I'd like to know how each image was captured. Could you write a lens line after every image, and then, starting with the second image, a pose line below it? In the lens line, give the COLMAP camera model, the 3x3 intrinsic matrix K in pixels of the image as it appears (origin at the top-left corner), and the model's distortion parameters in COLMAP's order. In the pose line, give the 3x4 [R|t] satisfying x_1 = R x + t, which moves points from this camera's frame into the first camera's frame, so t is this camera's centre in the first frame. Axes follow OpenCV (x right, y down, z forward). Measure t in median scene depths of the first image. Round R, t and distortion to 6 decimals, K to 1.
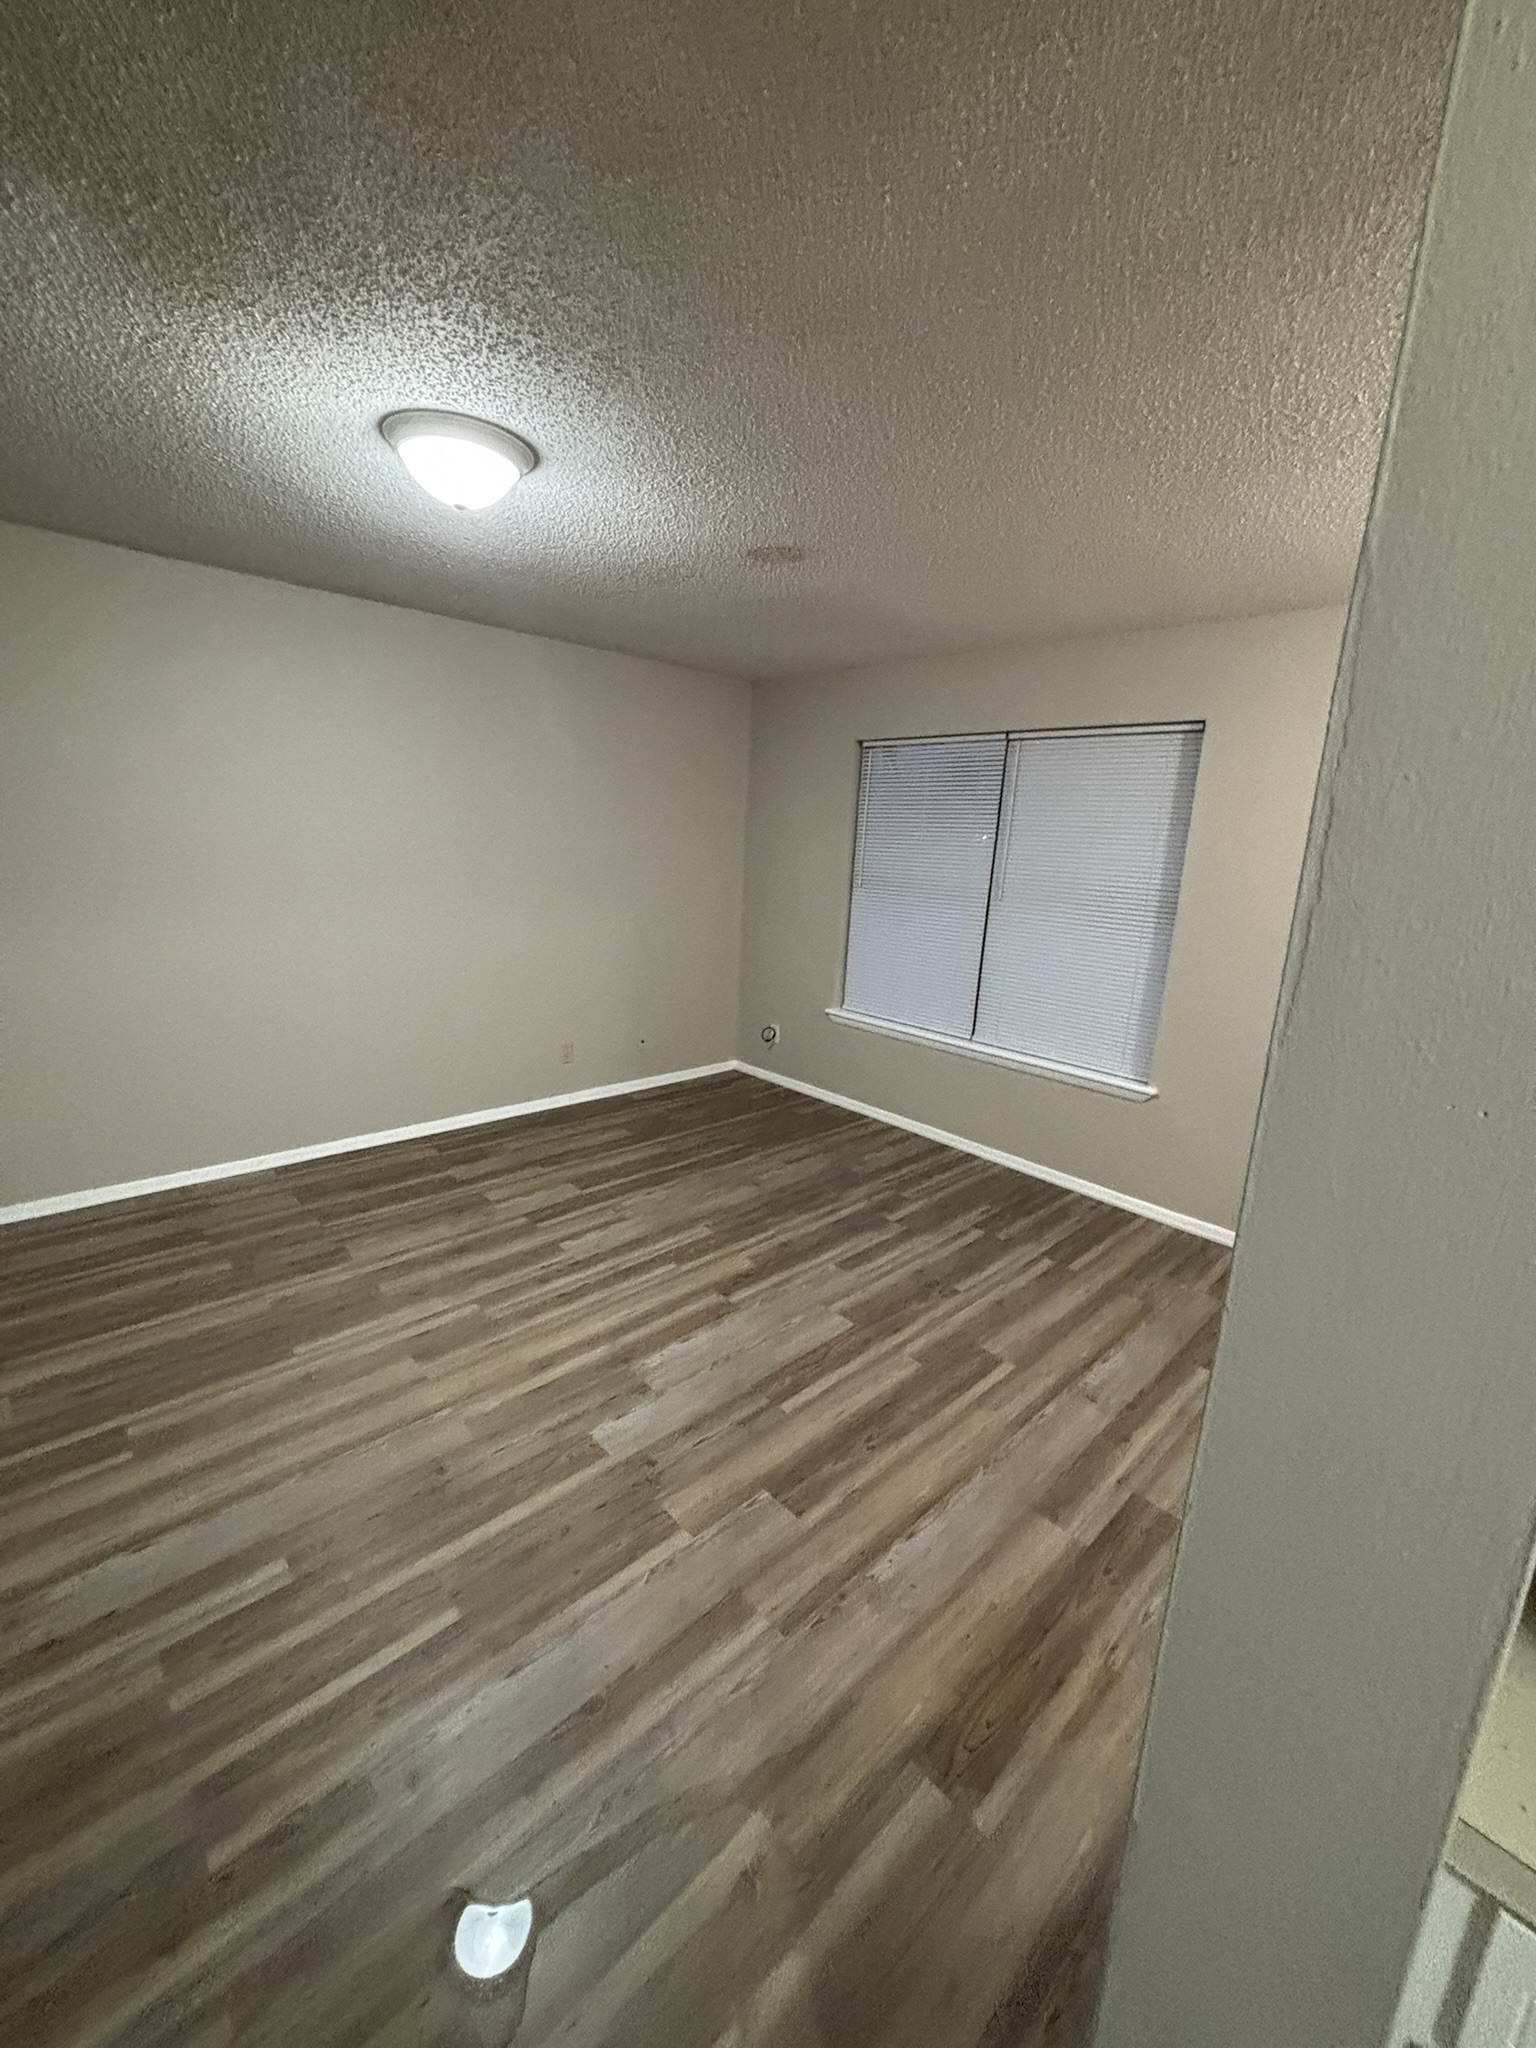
lens RADIAL K [[820.3, 0, 780.8], [0, 820.3, 1016.7], [0, 0, 1]] dist [-0.010852, 0.000319]
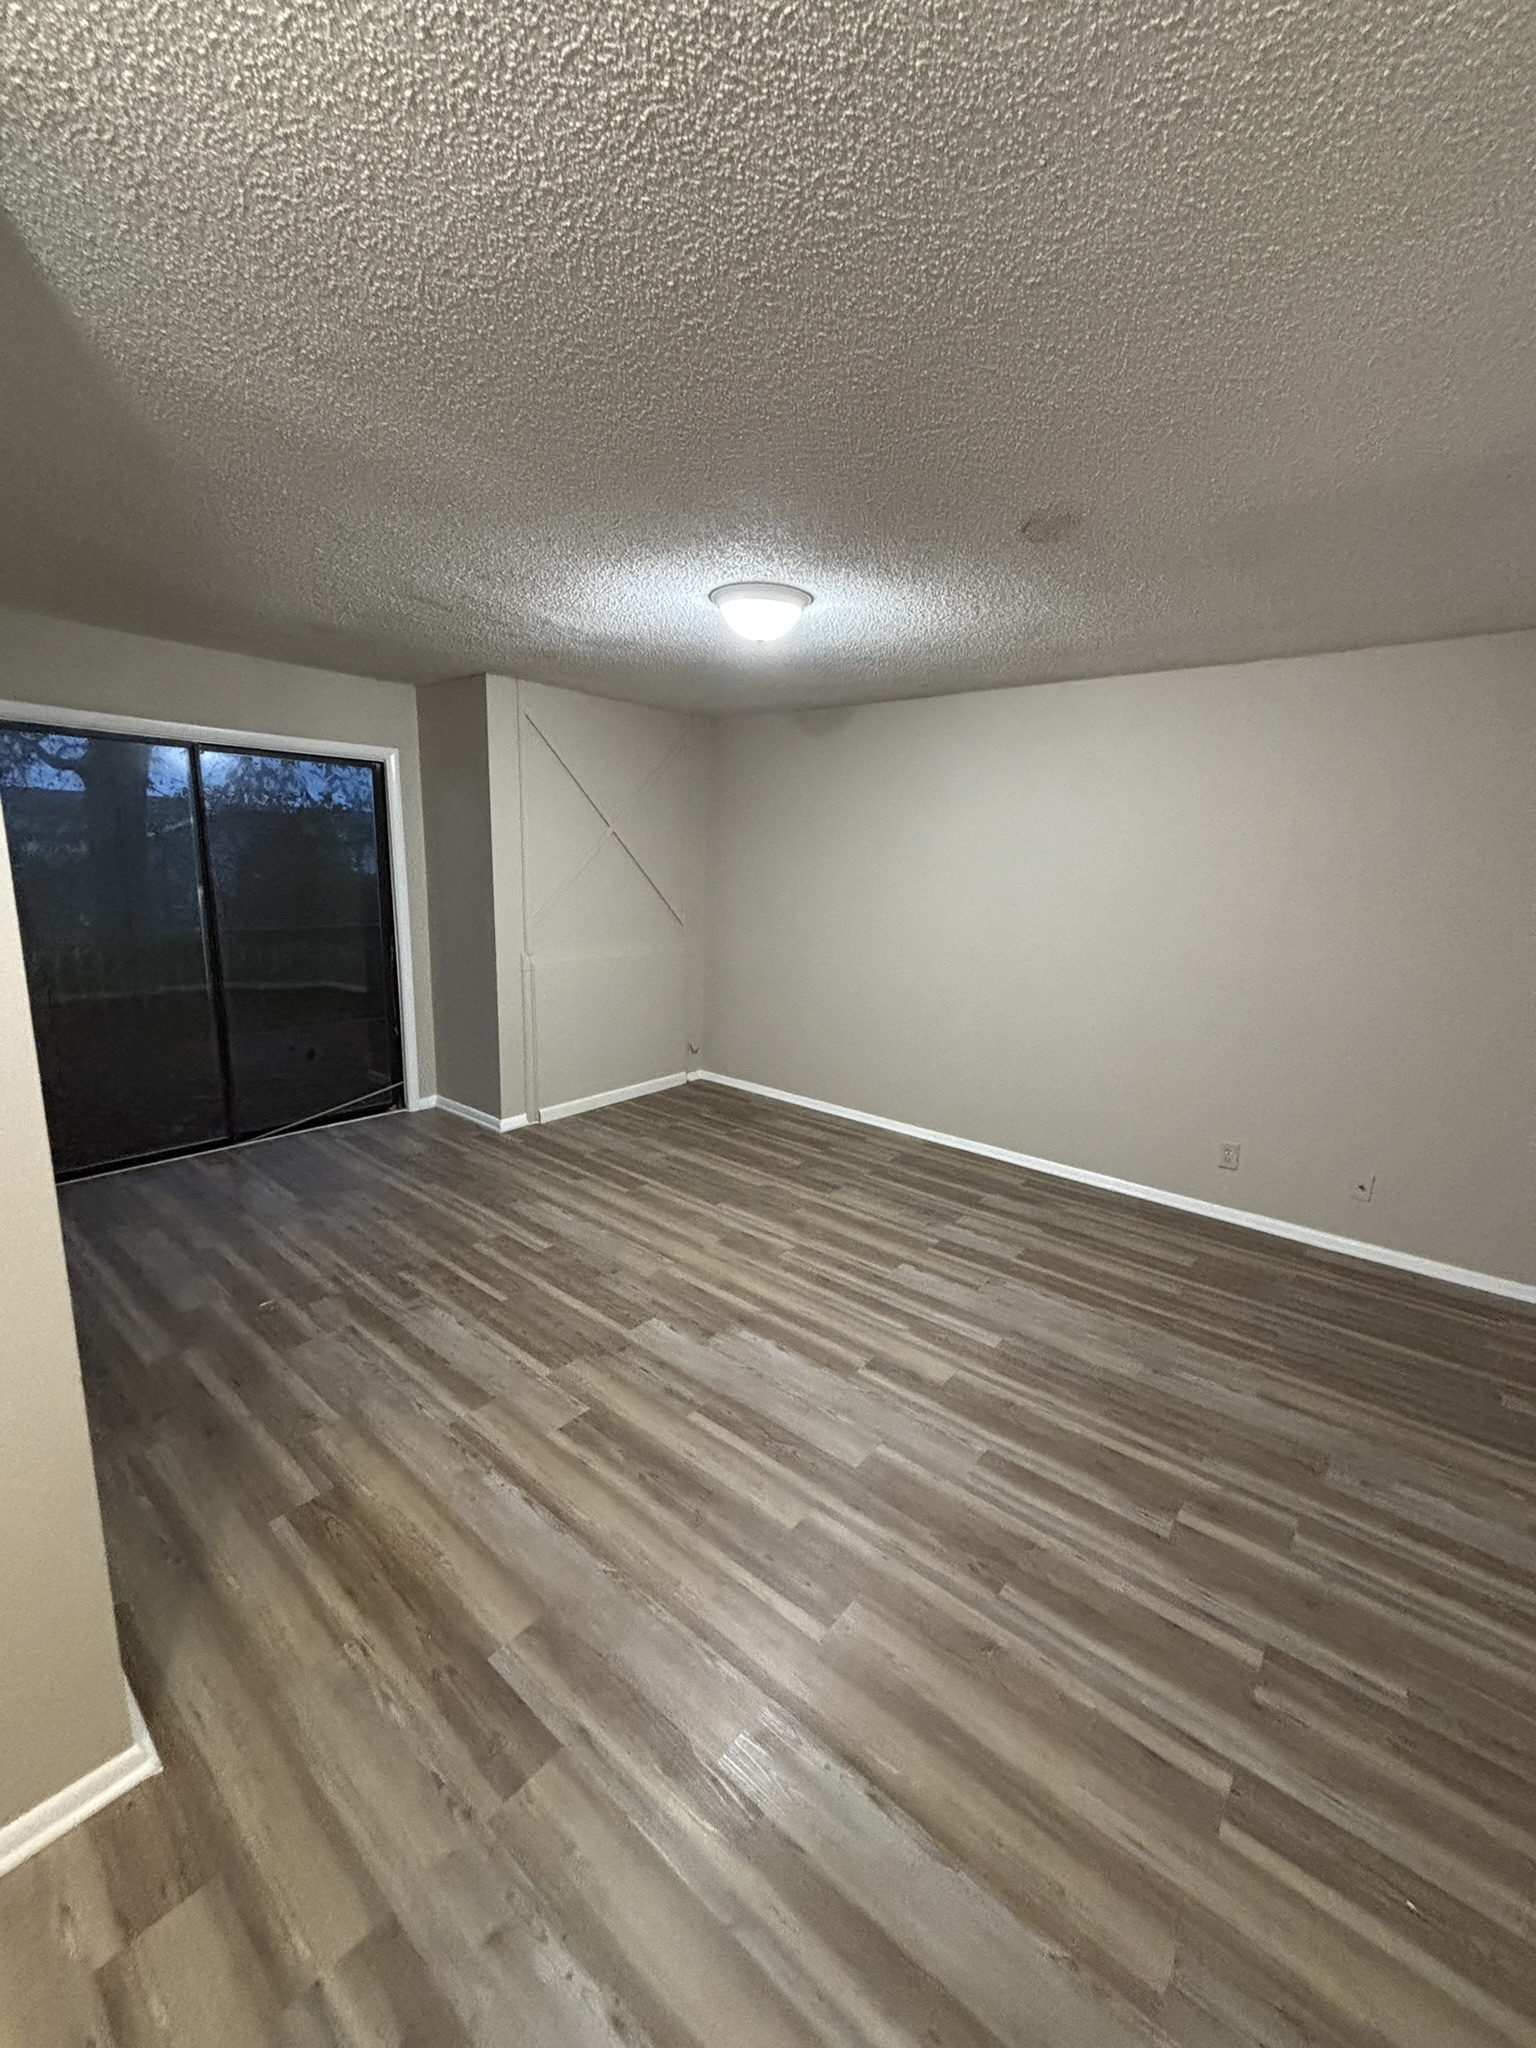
lens RADIAL K [[820.3, 0, 778.0], [0, 820.3, 1020.6], [0, 0, 1]] dist [-0.010852, 0.000319]
pose [[0.125820, 0.154600, -0.979933, 0.766598], [-0.249575, 0.960946, 0.119560, -0.120722], [0.960147, 0.229523, 0.159491, 0.664127]]
